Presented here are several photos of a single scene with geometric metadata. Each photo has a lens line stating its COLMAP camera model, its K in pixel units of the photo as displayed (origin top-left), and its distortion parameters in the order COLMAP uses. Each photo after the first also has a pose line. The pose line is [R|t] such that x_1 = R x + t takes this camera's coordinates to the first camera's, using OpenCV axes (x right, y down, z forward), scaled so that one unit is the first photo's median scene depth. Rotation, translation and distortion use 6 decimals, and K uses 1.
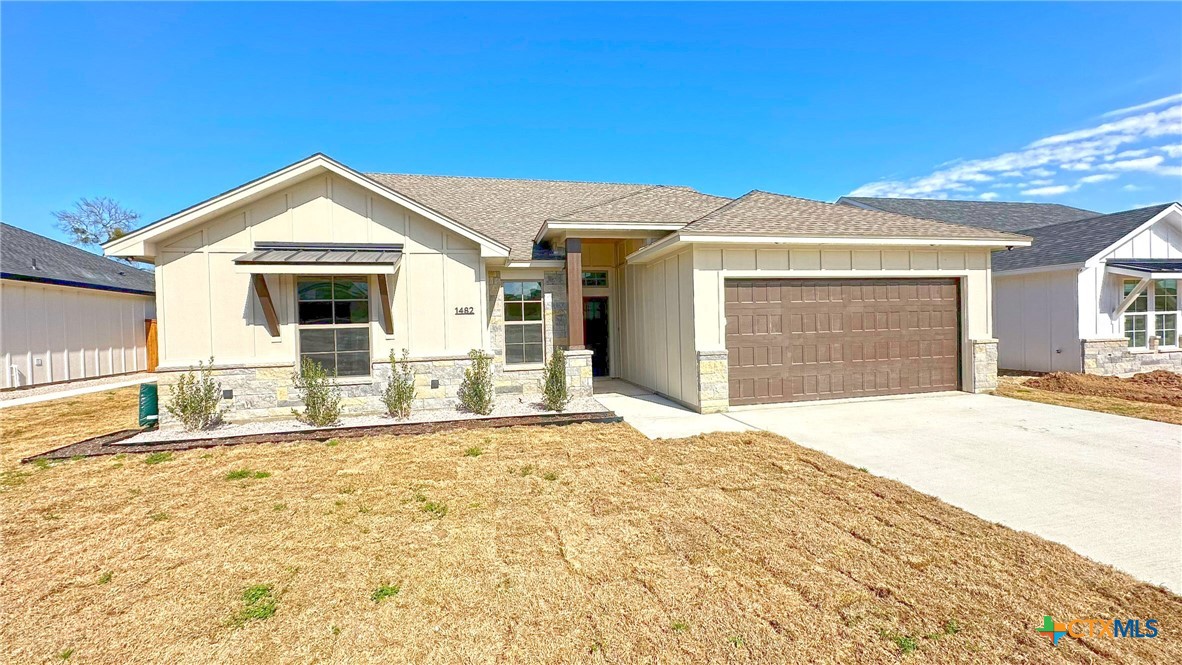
lens RADIAL K [[472.4, 0, 591.0], [0, 472.4, 332.5], [0, 0, 1]] dist [-0.001751, -0.000327]
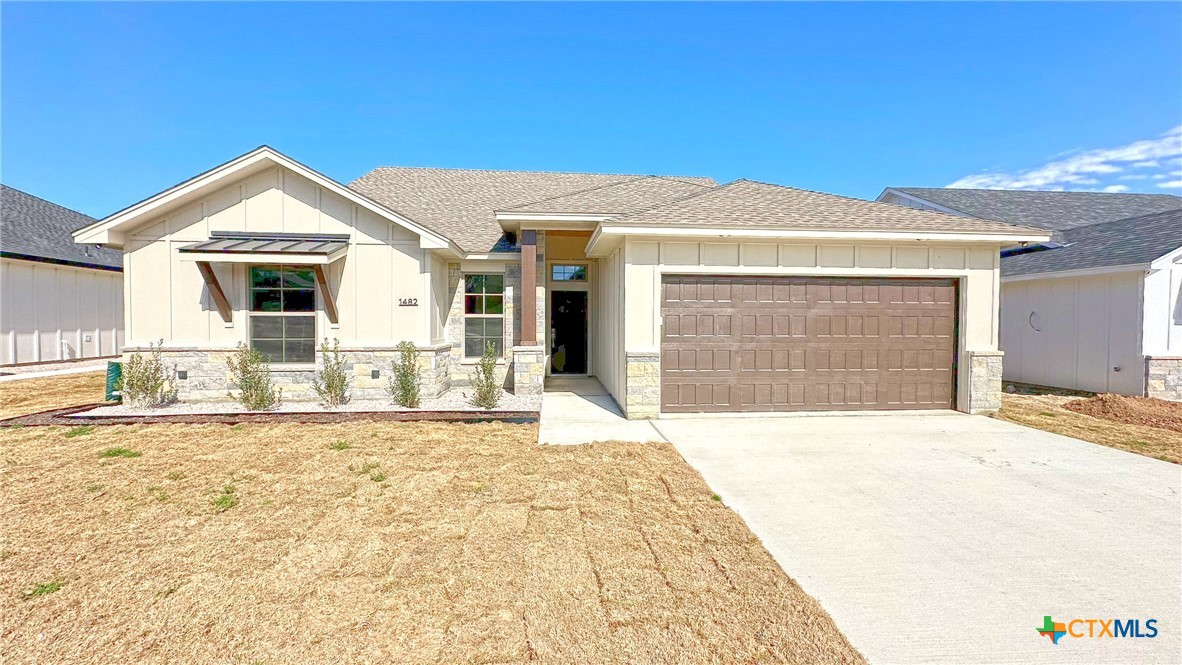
lens RADIAL K [[471.0, 0, 593.7], [0, 471.0, 331.9], [0, 0, 1]] dist [-0.003250, -0.000345]
pose [[0.990705, 0.033879, -0.131743, 0.261549], [-0.032847, 0.999410, 0.009997, -0.006300], [0.132004, -0.005577, 0.991233, 0.069818]]
